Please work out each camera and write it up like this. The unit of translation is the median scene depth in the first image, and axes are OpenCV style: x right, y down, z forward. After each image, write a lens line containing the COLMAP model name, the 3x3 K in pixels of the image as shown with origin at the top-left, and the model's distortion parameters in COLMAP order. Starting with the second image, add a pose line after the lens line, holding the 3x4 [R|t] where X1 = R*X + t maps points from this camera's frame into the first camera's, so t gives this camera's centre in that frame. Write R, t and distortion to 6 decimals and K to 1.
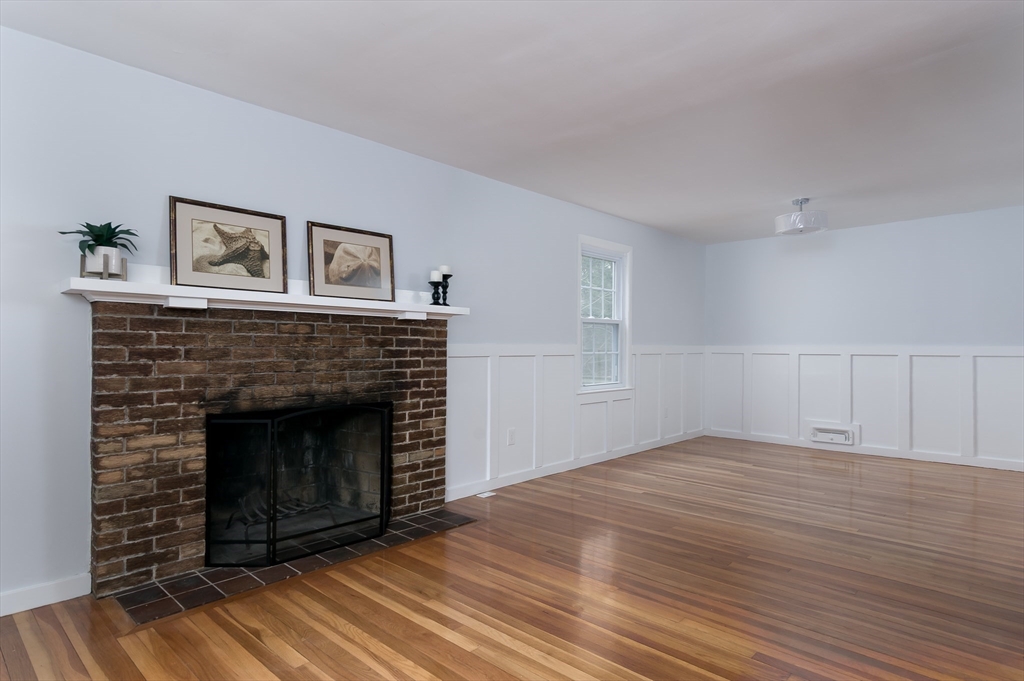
lens RADIAL K [[560.7, 0, 512.0], [0, 560.7, 340.5], [0, 0, 1]] dist [0.007476, 0.001266]
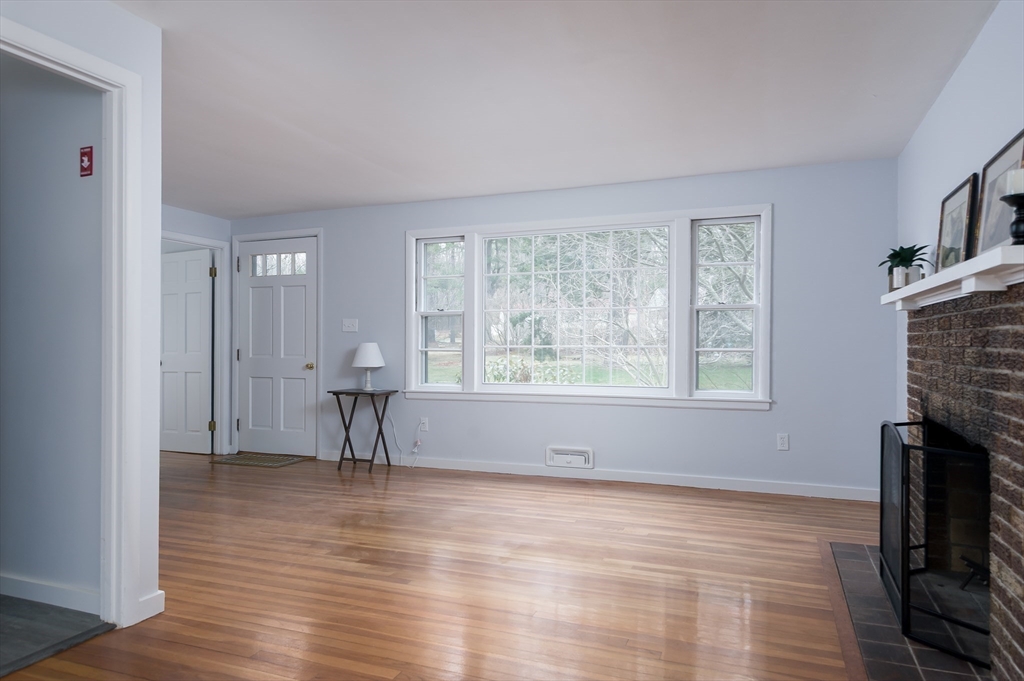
lens RADIAL K [[683.1, 0, 490.5], [0, 683.1, 345.8], [0, 0, 1]] dist [0.039541, 0.000248]
pose [[-0.939158, -0.003632, -0.343467, 0.503994], [-0.001635, 0.999980, -0.006105, 0.016535], [0.343483, -0.005172, -0.939145, 1.606693]]
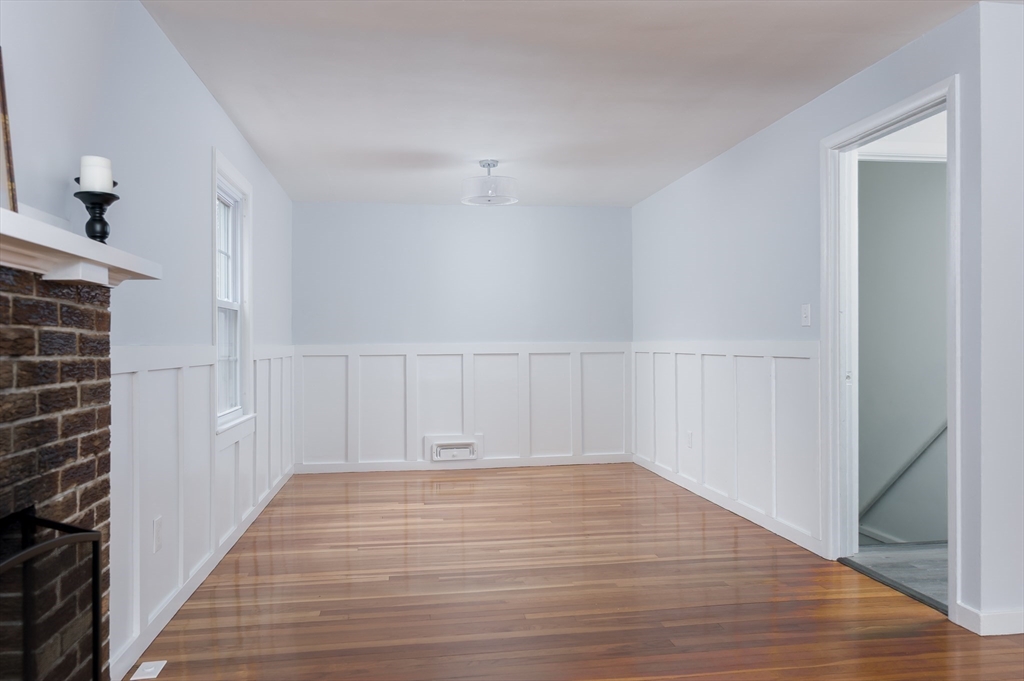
lens RADIAL K [[729.2, 0, 512.0], [0, 729.2, 340.5], [0, 0, 1]] dist [0.004322, 0.001687]
pose [[0.627280, -0.005395, 0.778775, -0.426991], [0.002586, 0.999985, 0.004845, 0.000390], [-0.778790, -0.001026, 0.627284, 0.508594]]
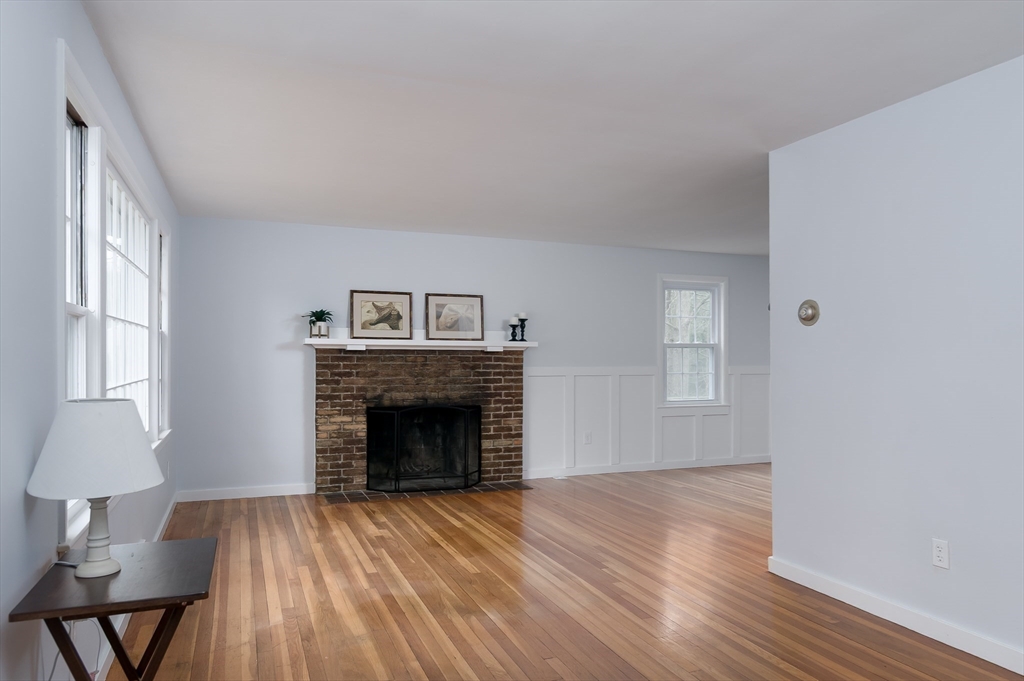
lens RADIAL K [[659.2, 0, 512.0], [0, 659.2, 340.5], [0, 0, 1]] dist [0.001294, 0.000008]
pose [[0.908385, -0.011591, -0.417974, 0.680193], [0.005055, 0.999847, -0.016740, -0.041013], [0.418104, 0.013094, 0.908305, -0.656974]]
